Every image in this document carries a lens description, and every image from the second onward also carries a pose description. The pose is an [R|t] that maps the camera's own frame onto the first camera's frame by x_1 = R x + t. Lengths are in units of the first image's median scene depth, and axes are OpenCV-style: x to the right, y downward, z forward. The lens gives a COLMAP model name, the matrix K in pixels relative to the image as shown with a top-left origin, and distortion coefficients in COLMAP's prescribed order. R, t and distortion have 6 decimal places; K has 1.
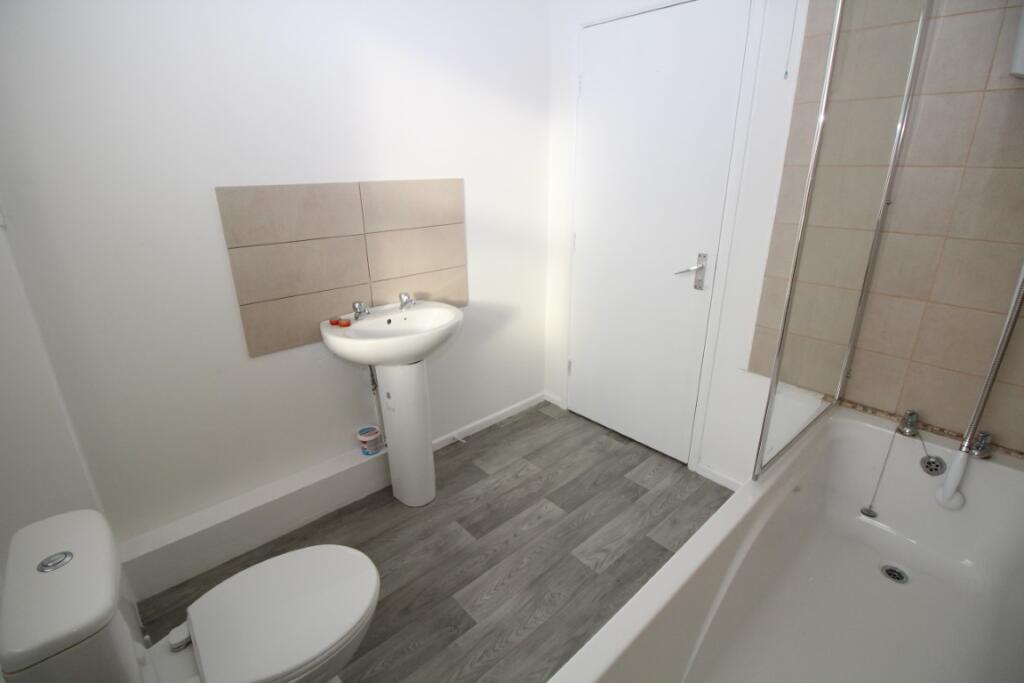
lens RADIAL K [[475.3, 0, 506.3], [0, 475.3, 339.4], [0, 0, 1]] dist [0.001465, -0.012377]
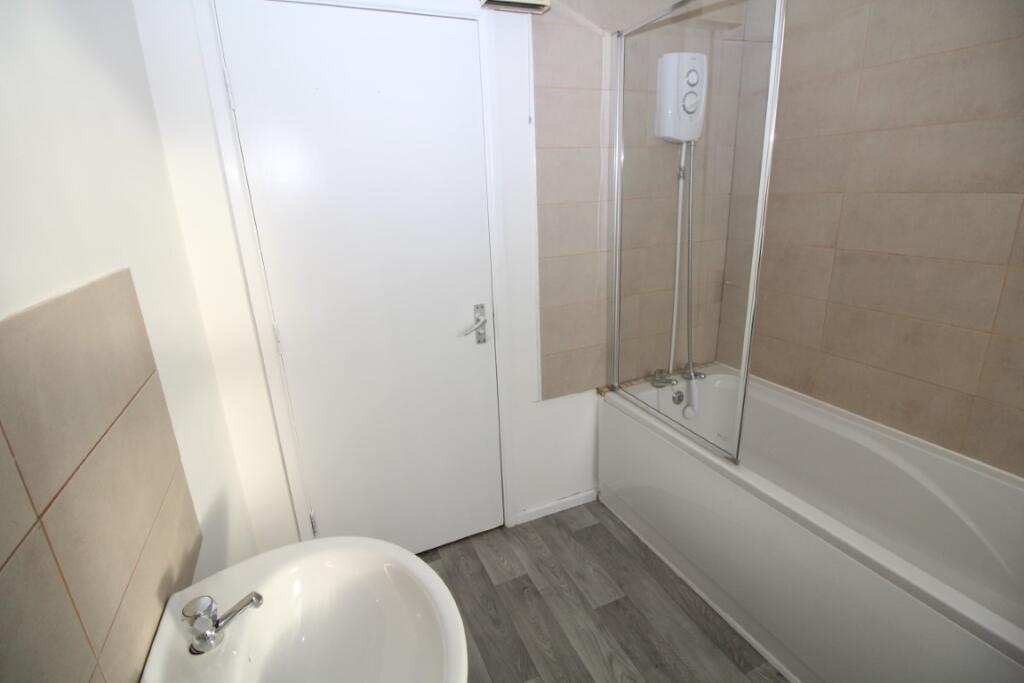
lens RADIAL K [[475.3, 0, 506.3], [0, 475.3, 339.4], [0, 0, 1]] dist [0.001465, -0.012377]
pose [[0.314085, -0.289606, 0.904145, -0.400356], [0.367390, 0.915219, 0.165528, -0.249592], [-0.875429, 0.280184, 0.393855, 0.619645]]
